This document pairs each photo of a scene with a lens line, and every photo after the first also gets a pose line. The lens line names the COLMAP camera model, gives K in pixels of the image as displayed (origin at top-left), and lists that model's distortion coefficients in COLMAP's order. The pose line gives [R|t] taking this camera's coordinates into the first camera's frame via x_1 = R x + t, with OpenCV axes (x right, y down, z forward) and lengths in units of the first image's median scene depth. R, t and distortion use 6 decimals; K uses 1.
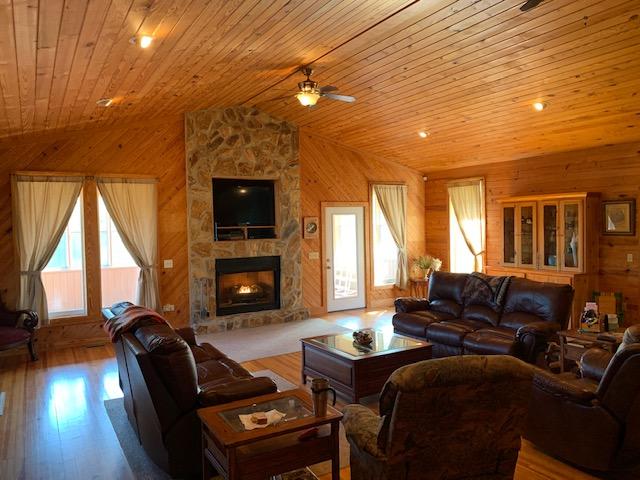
lens RADIAL K [[494.6, 0, 320.0], [0, 494.6, 240.0], [0, 0, 1]] dist [0.093696, -0.002375]
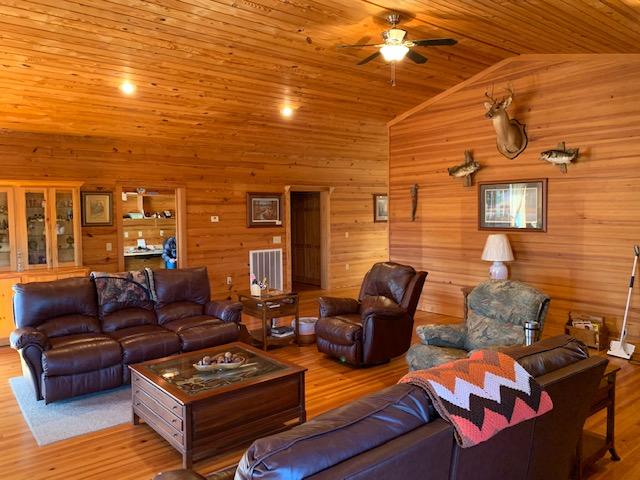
lens RADIAL K [[494.6, 0, 320.0], [0, 494.6, 240.0], [0, 0, 1]] dist [0.093696, -0.002375]
pose [[-0.150880, -0.036978, 0.987860, -0.729339], [0.048248, 0.997834, 0.044720, -0.007335], [-0.987374, 0.054410, -0.148769, 1.050159]]
